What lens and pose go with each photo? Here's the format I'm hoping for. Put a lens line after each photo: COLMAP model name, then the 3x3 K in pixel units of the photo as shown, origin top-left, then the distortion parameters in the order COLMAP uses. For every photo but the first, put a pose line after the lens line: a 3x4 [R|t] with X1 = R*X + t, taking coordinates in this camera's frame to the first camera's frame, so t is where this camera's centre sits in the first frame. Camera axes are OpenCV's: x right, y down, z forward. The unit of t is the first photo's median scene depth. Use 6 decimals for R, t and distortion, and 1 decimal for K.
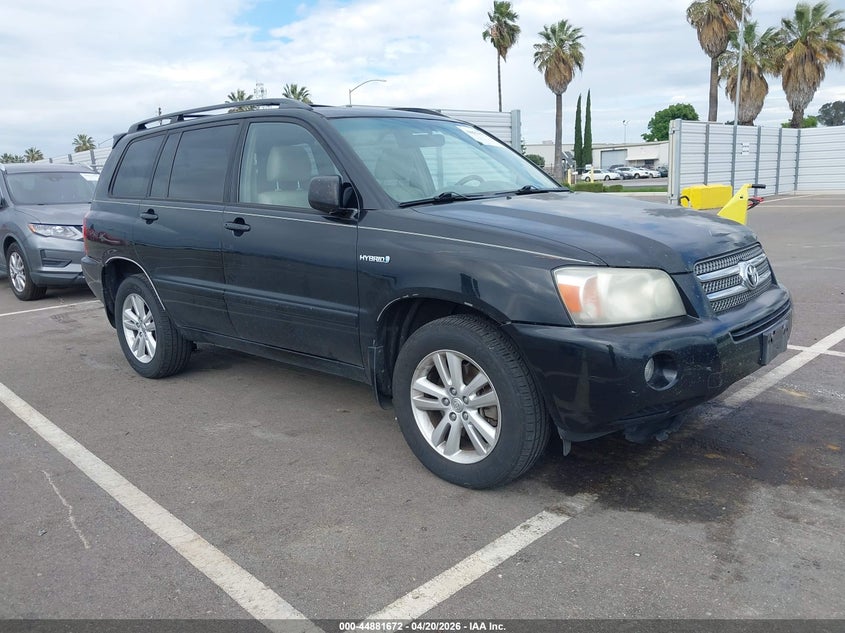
lens RADIAL K [[735.0, 0, 422.5], [0, 735.0, 316.5], [0, 0, 1]] dist [-0.010841, -0.016398]
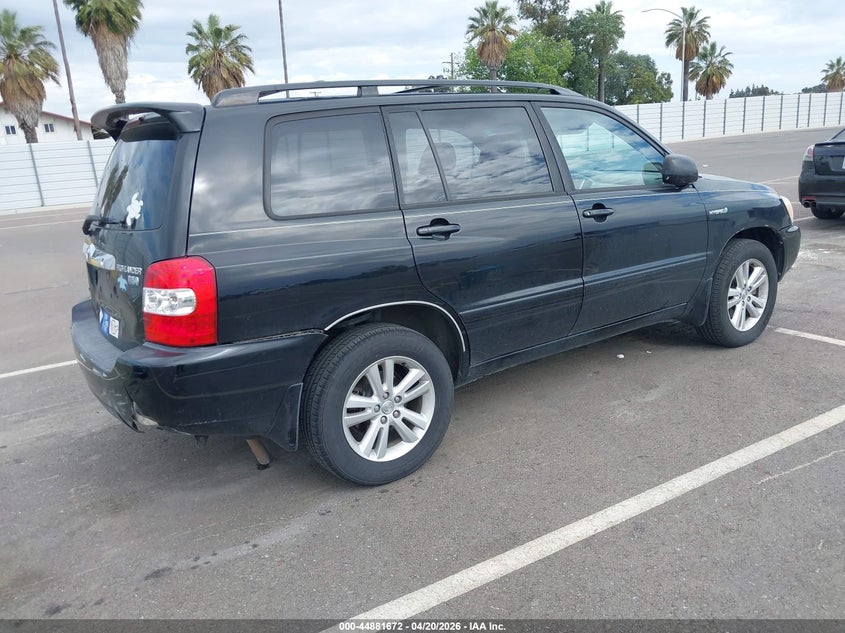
lens RADIAL K [[735.0, 0, 422.5], [0, 735.0, 316.5], [0, 0, 1]] dist [-0.010841, -0.016398]
pose [[0.174670, -0.208682, 0.962259, -1.238374], [0.245975, 0.955544, 0.162576, -0.202110], [-0.953408, 0.208295, 0.218235, 1.016383]]
